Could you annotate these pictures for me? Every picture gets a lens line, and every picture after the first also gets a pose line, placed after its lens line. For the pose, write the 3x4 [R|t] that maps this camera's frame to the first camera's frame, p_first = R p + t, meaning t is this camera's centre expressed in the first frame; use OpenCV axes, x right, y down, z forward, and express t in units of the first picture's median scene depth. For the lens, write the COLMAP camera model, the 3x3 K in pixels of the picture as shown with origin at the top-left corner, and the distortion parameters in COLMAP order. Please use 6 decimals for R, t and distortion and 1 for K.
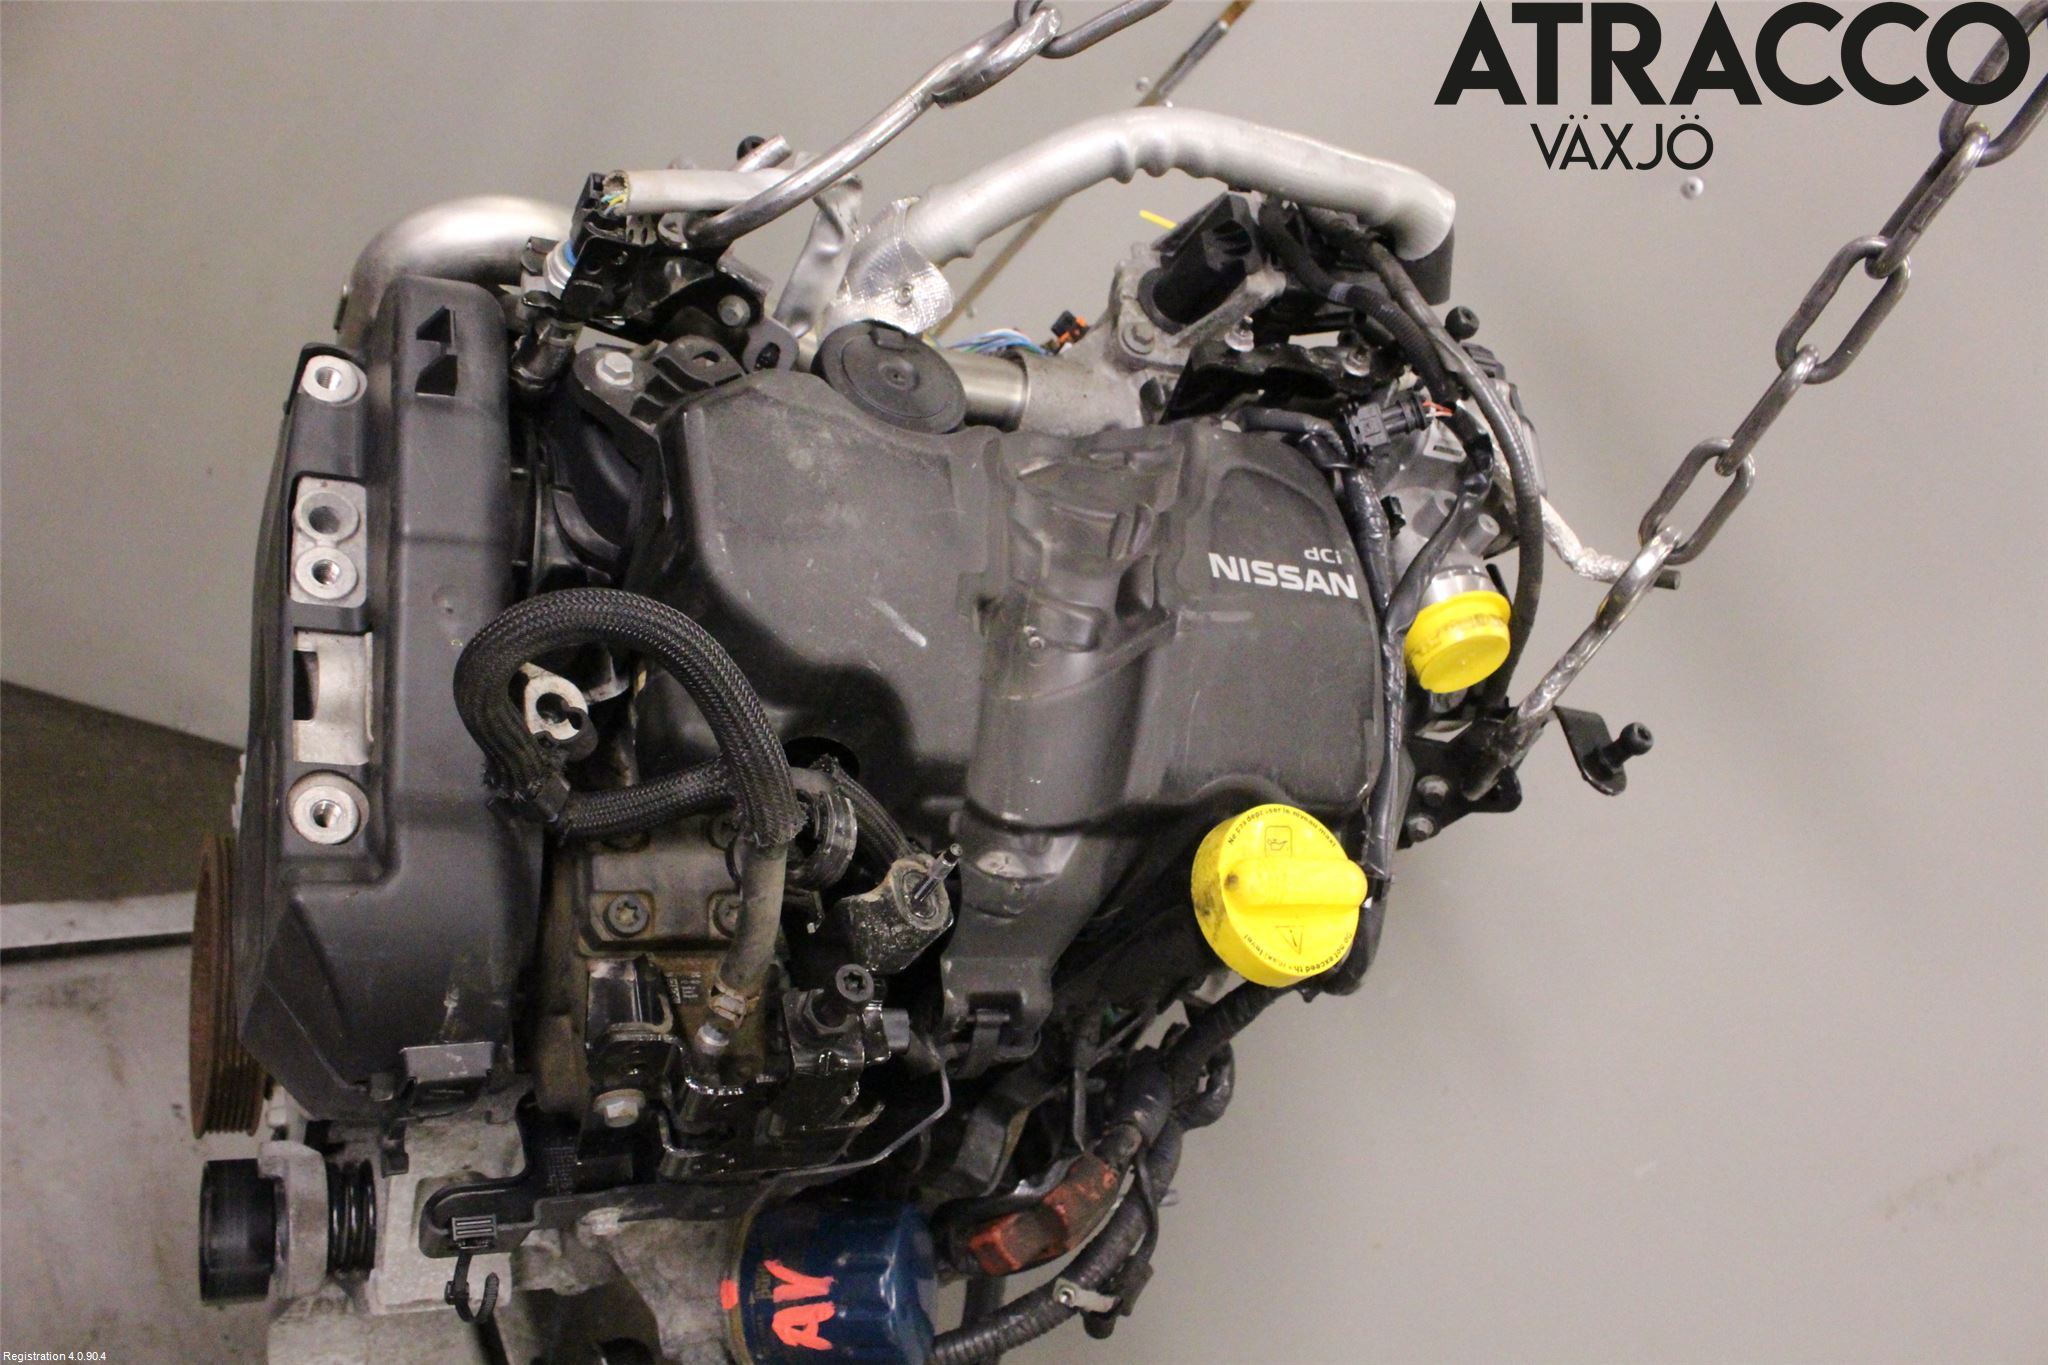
lens RADIAL K [[1575.6, 0, 1024.4], [0, 1575.6, 724.6], [0, 0, 1]] dist [-0.150706, 0.005567]
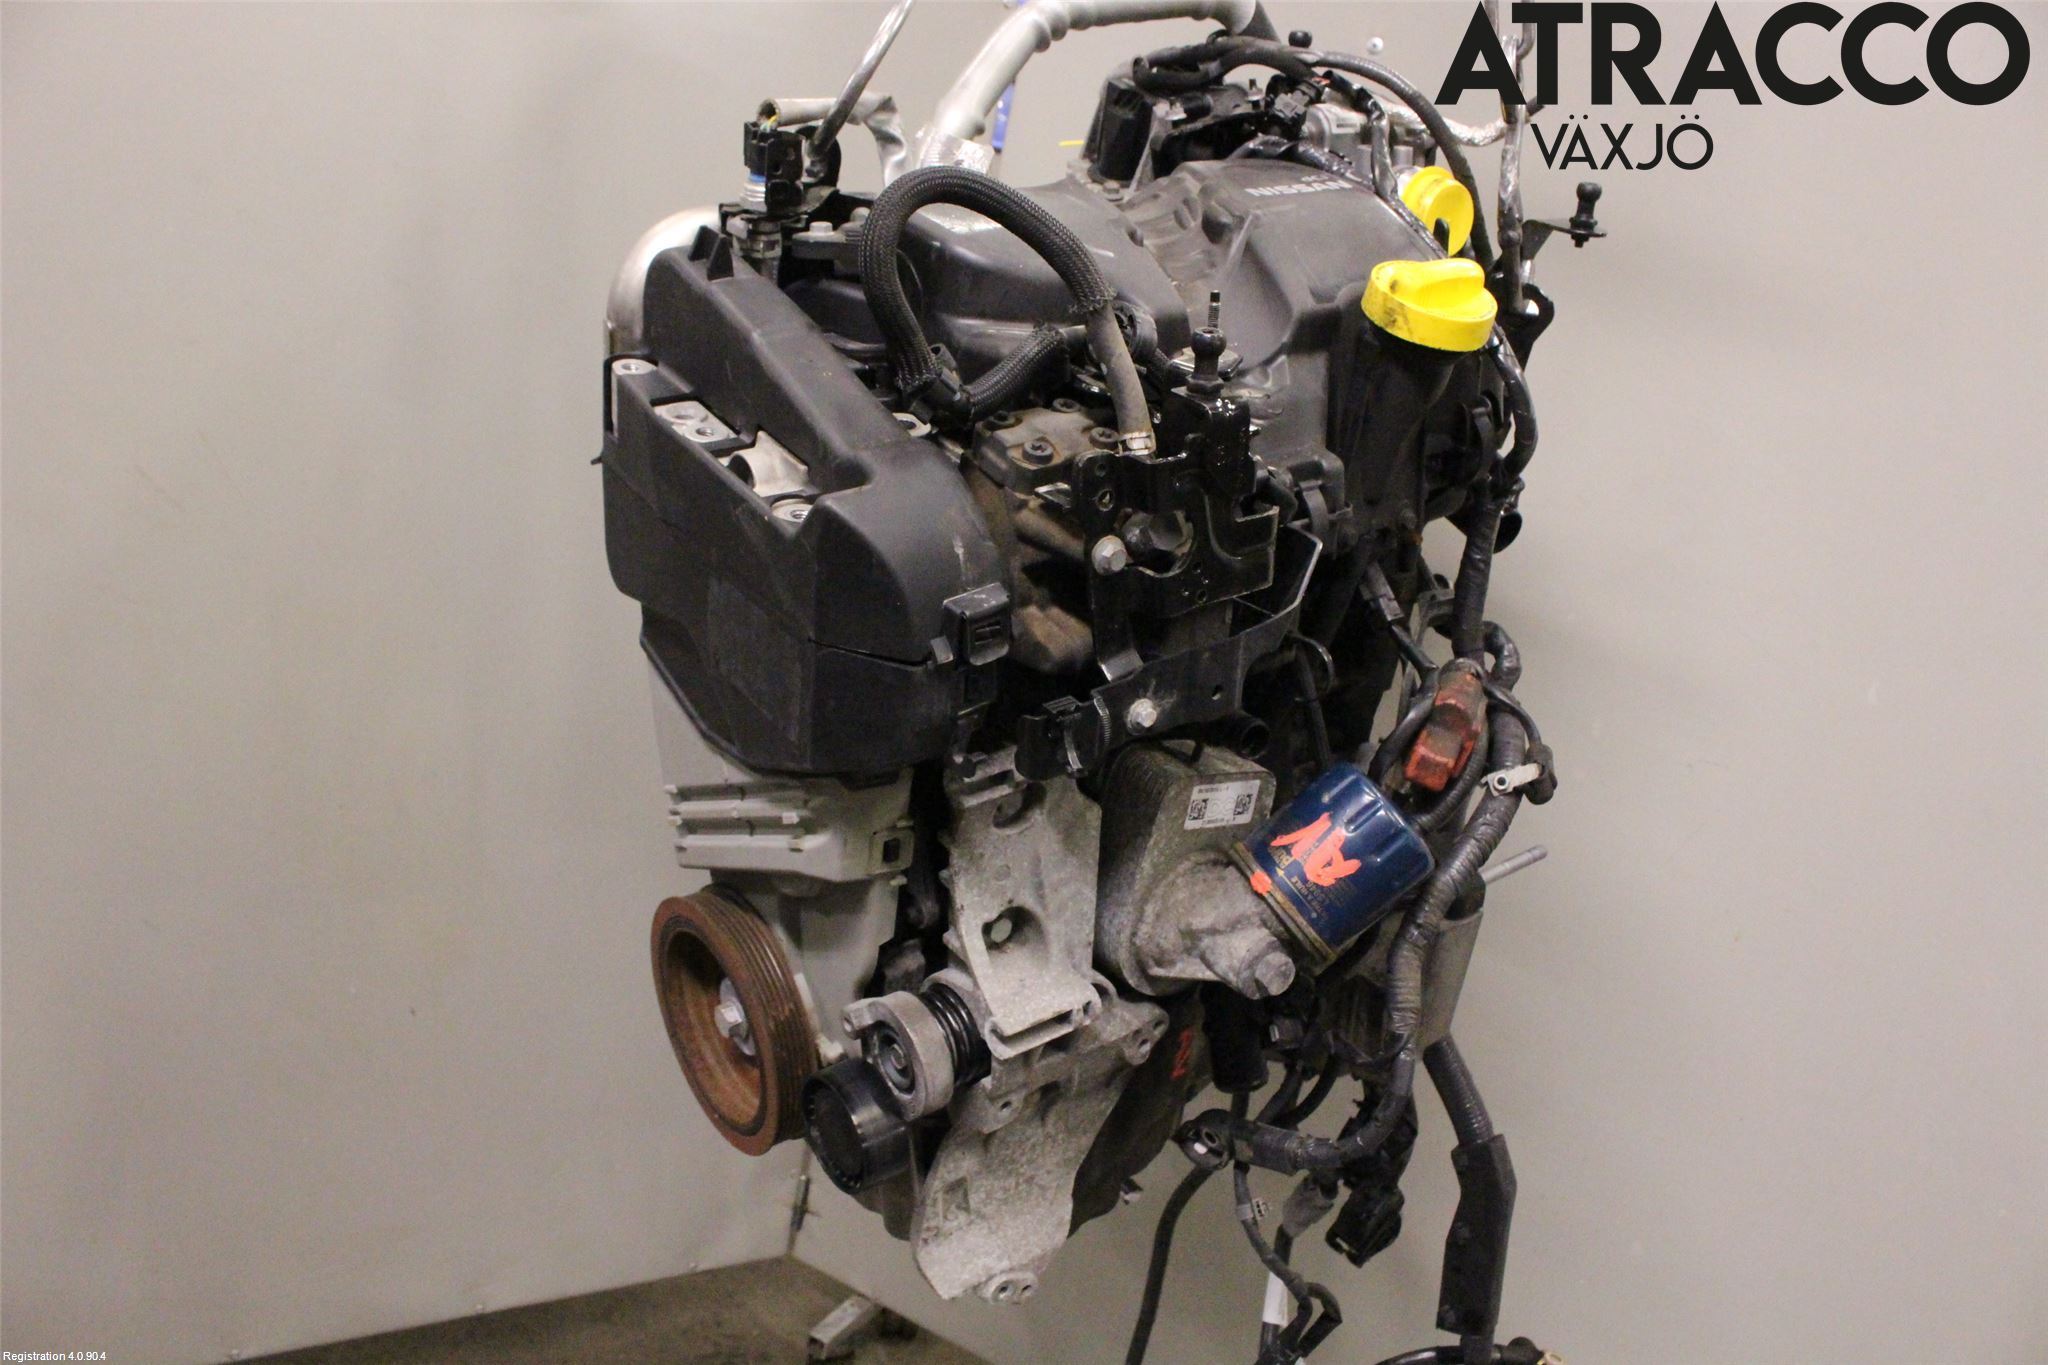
lens RADIAL K [[1575.6, 0, 1024.4], [0, 1575.6, 724.6], [0, 0, 1]] dist [-0.150706, 0.005567]
pose [[0.849429, -0.521175, 0.082745, -0.382514], [0.520274, 0.800894, -0.296453, 0.539062], [0.088235, 0.294866, 0.951456, -0.163976]]
